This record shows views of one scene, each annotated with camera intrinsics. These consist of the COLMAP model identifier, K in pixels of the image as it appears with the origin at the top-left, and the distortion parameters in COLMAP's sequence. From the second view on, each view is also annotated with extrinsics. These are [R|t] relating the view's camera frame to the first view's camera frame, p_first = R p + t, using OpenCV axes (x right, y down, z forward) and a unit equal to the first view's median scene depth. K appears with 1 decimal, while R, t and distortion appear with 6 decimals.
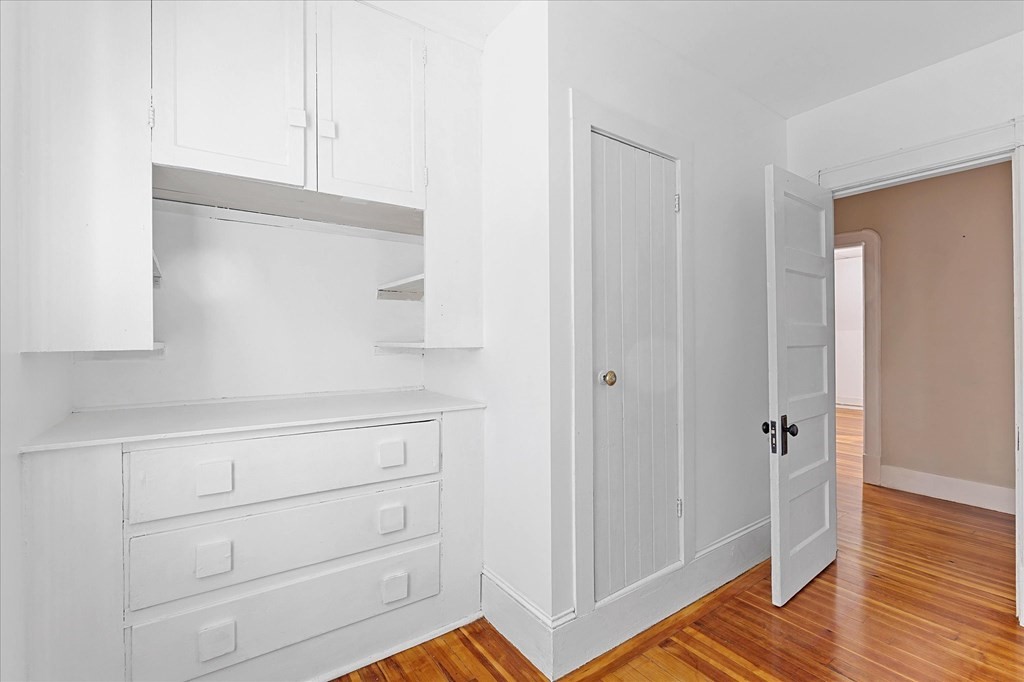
lens RADIAL K [[460.2, 0, 518.6], [0, 460.2, 341.8], [0, 0, 1]] dist [-0.003319, -0.000048]
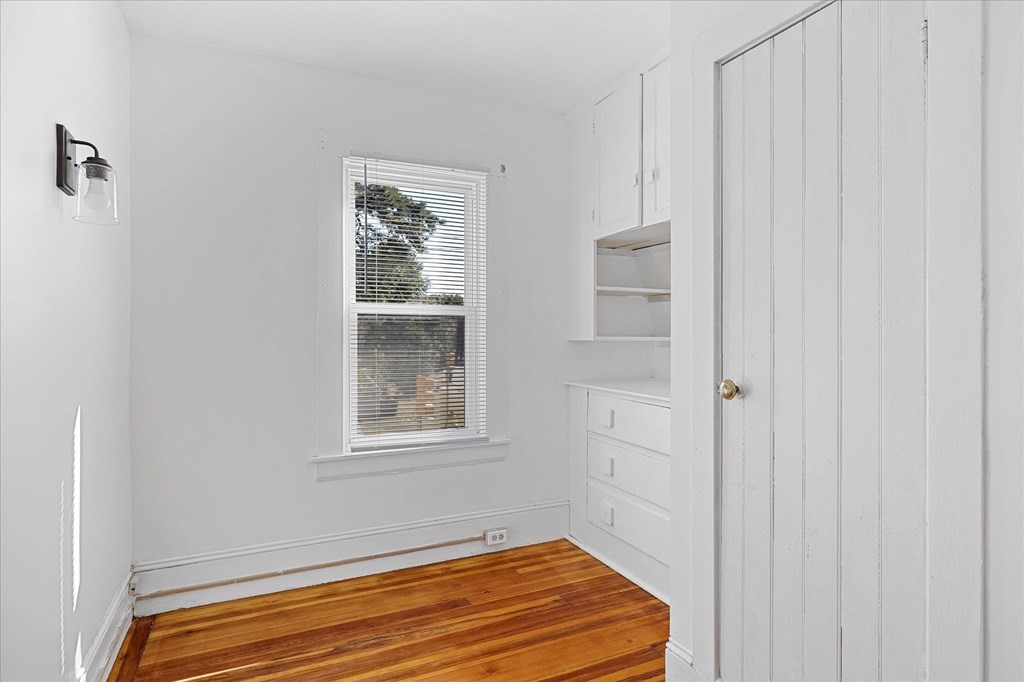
lens RADIAL K [[547.9, 0, 512.0], [0, 547.9, 341.0], [0, 0, 1]] dist [-0.000211, 0.000070]
pose [[-0.177940, 0.012721, -0.983959, 1.246970], [-0.007684, 0.999868, 0.014316, -0.009159], [0.984011, 0.010109, -0.177819, 0.909595]]
